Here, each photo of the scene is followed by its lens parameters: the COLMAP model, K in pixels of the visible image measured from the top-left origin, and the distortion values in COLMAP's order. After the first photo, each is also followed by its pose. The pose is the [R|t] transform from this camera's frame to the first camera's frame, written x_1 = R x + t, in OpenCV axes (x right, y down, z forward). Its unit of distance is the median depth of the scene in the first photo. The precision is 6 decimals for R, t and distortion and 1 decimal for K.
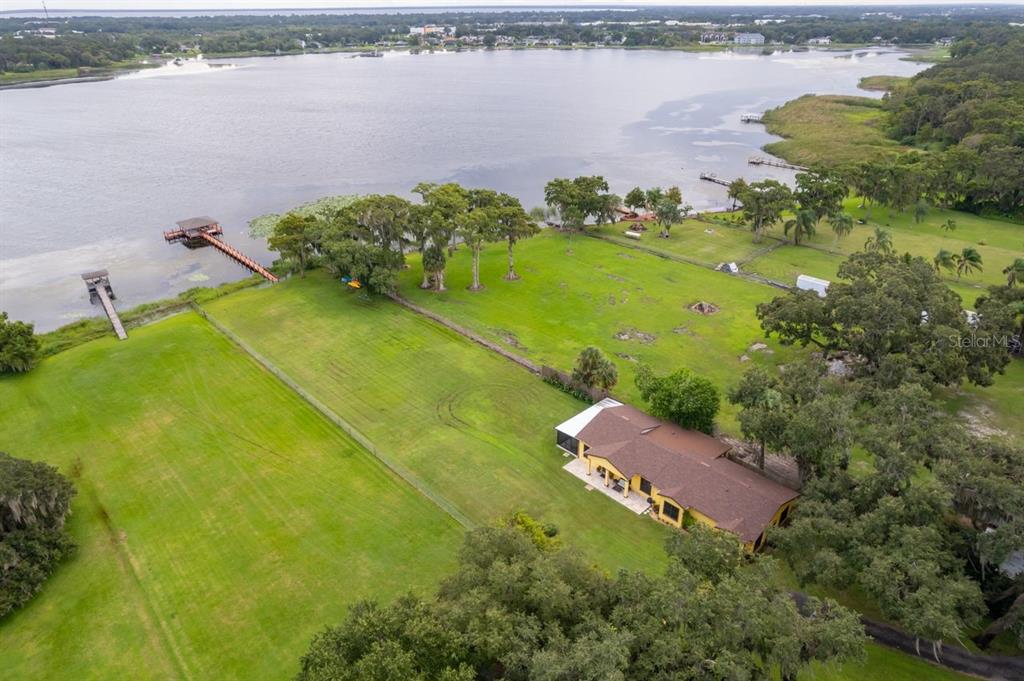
lens RADIAL K [[675.4, 0, 510.8], [0, 675.4, 340.8], [0, 0, 1]] dist [-0.024372, 0.004904]
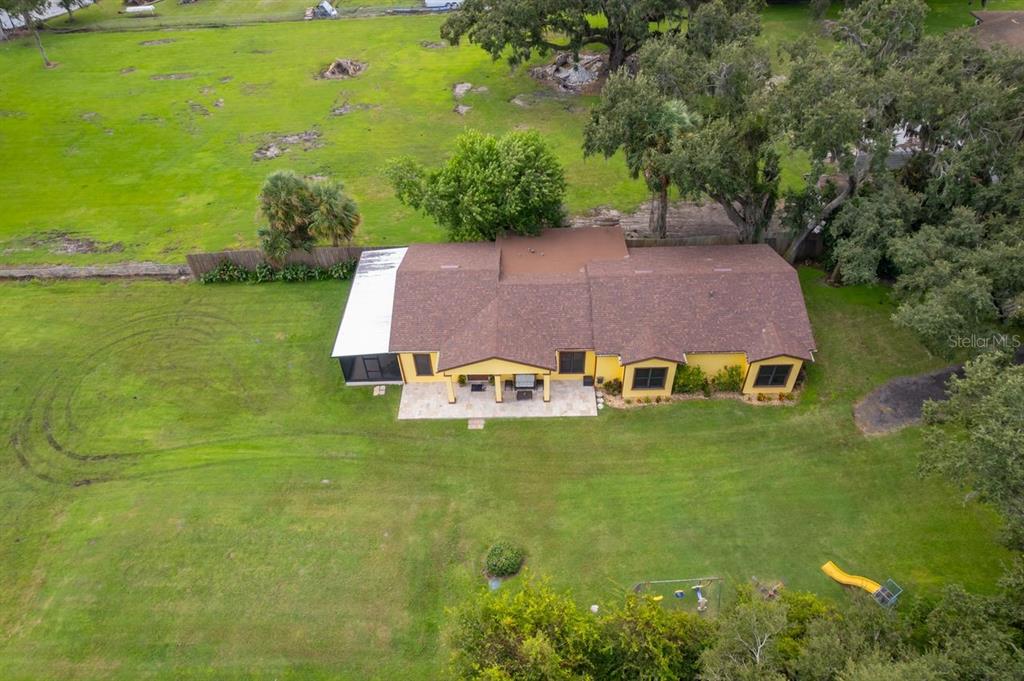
lens RADIAL K [[675.4, 0, 512.1], [0, 675.4, 336.1], [0, 0, 1]] dist [-0.024372, 0.004904]
pose [[0.694590, -0.505259, 0.512111, -0.073715], [0.359607, 0.860388, 0.361131, -0.005088], [-0.623079, -0.066679, 0.779312, 0.522903]]
